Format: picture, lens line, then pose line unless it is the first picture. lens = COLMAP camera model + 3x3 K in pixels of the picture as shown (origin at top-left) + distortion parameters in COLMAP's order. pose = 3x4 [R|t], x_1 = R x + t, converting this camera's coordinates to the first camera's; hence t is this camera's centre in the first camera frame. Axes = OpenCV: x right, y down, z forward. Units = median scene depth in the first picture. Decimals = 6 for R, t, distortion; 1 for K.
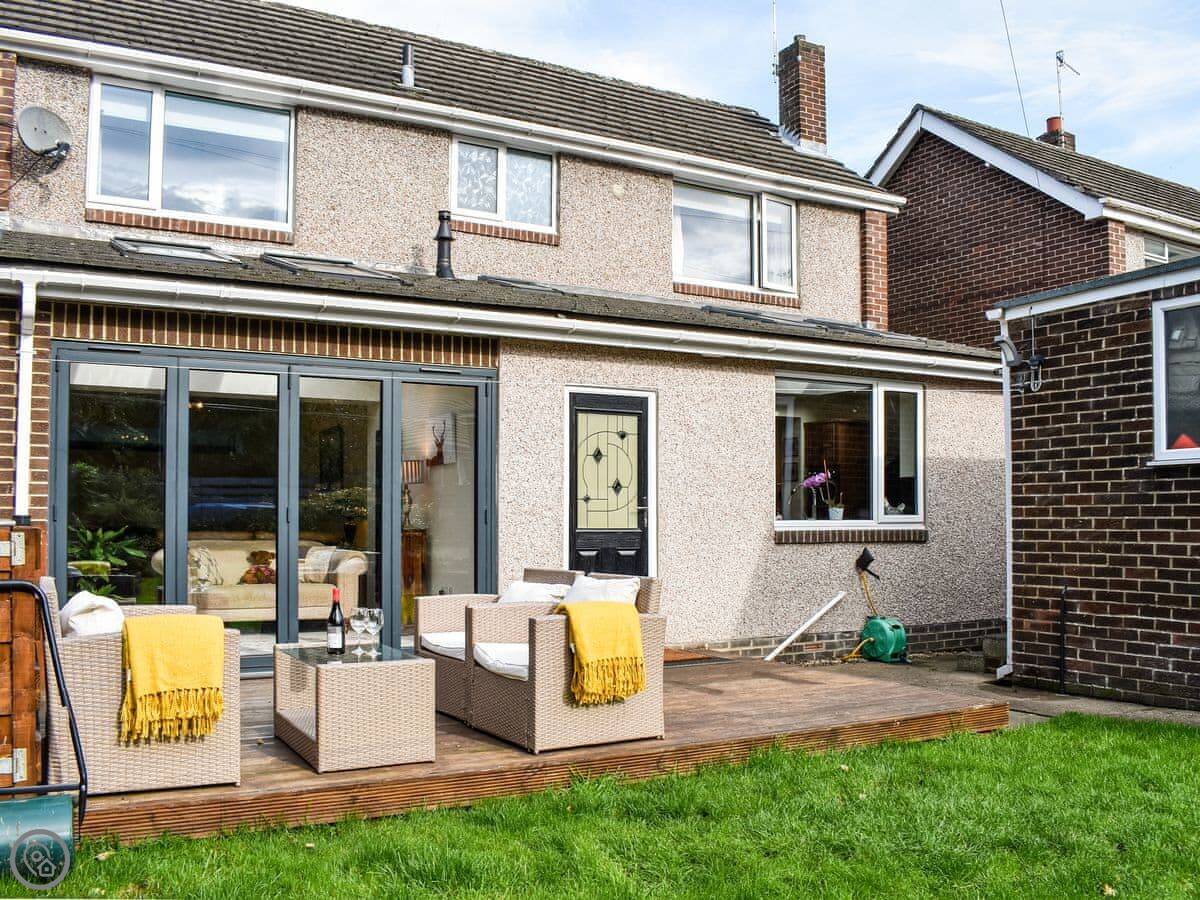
lens RADIAL K [[1070.2, 0, 650.2], [0, 1070.2, 471.2], [0, 0, 1]] dist [-0.076032, 0.006161]
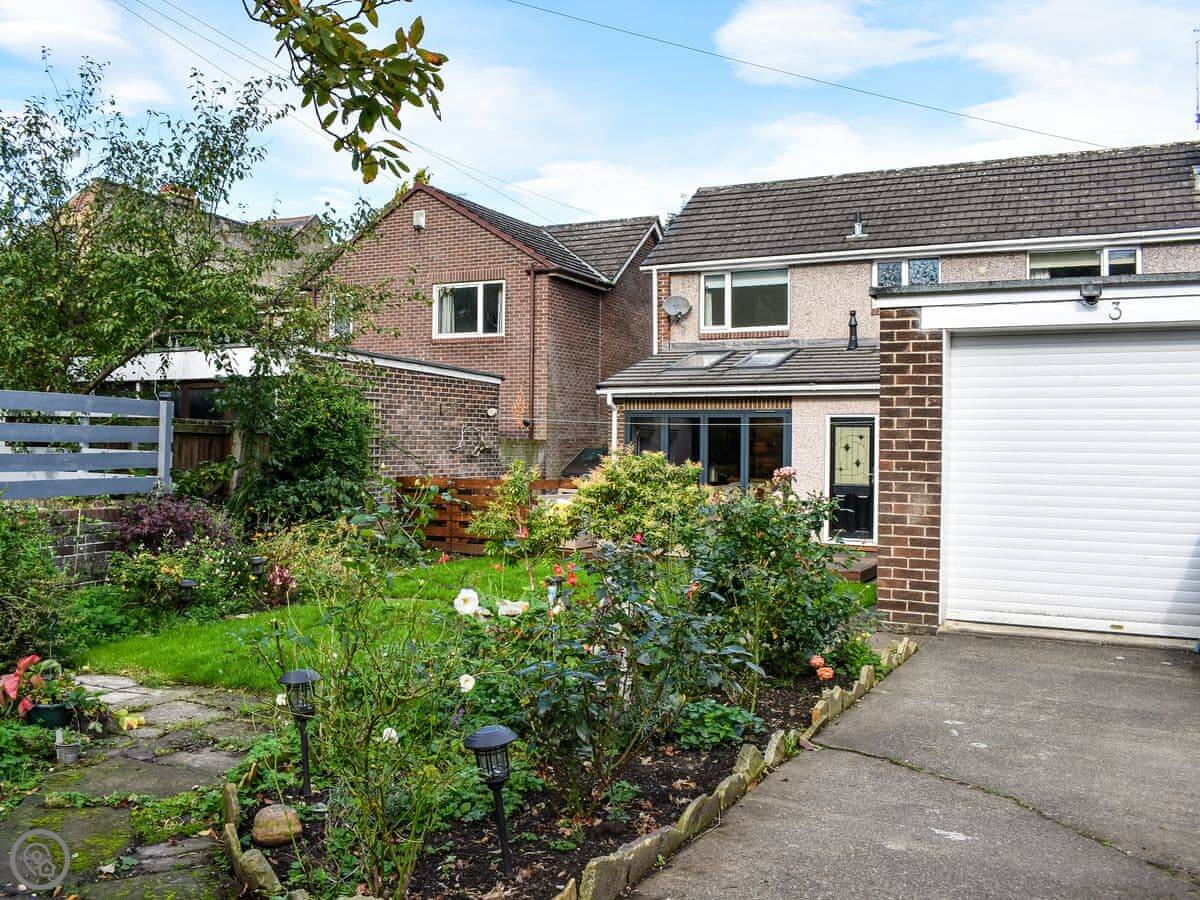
lens RADIAL K [[1018.6, 0, 596.9], [0, 1018.6, 411.8], [0, 0, 1]] dist [-0.077993, -0.003214]
pose [[0.550511, -0.016304, -0.834669, 1.164691], [0.024191, 0.999701, -0.003572, -0.078608], [0.834477, -0.018225, 0.550741, -0.403310]]
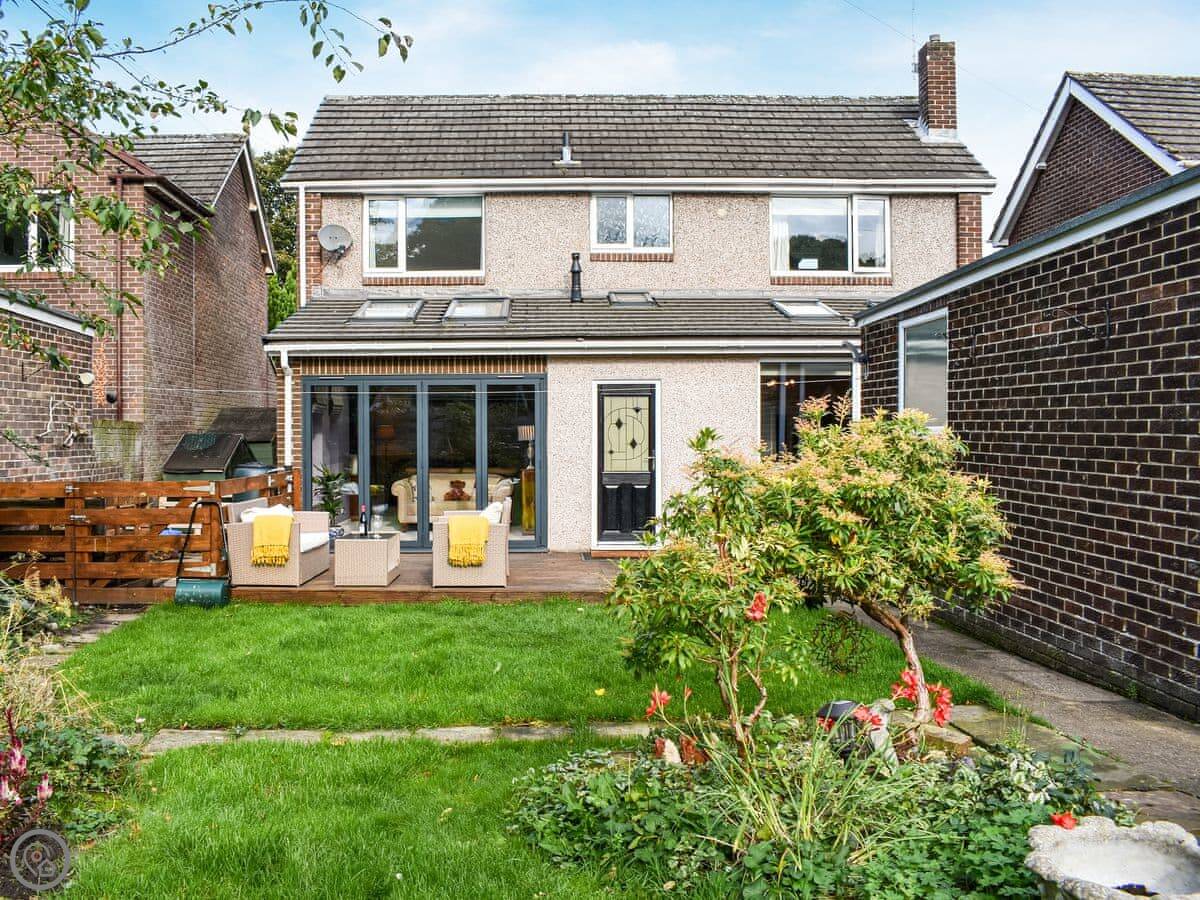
lens RADIAL K [[1052.8, 0, 547.0], [0, 1052.8, 432.5], [0, 0, 1]] dist [-0.085069, -0.002052]
pose [[0.867032, -0.003123, -0.498243, 0.559221], [0.025486, 0.998949, 0.038089, -0.056752], [0.497600, -0.045722, 0.866201, -0.335135]]
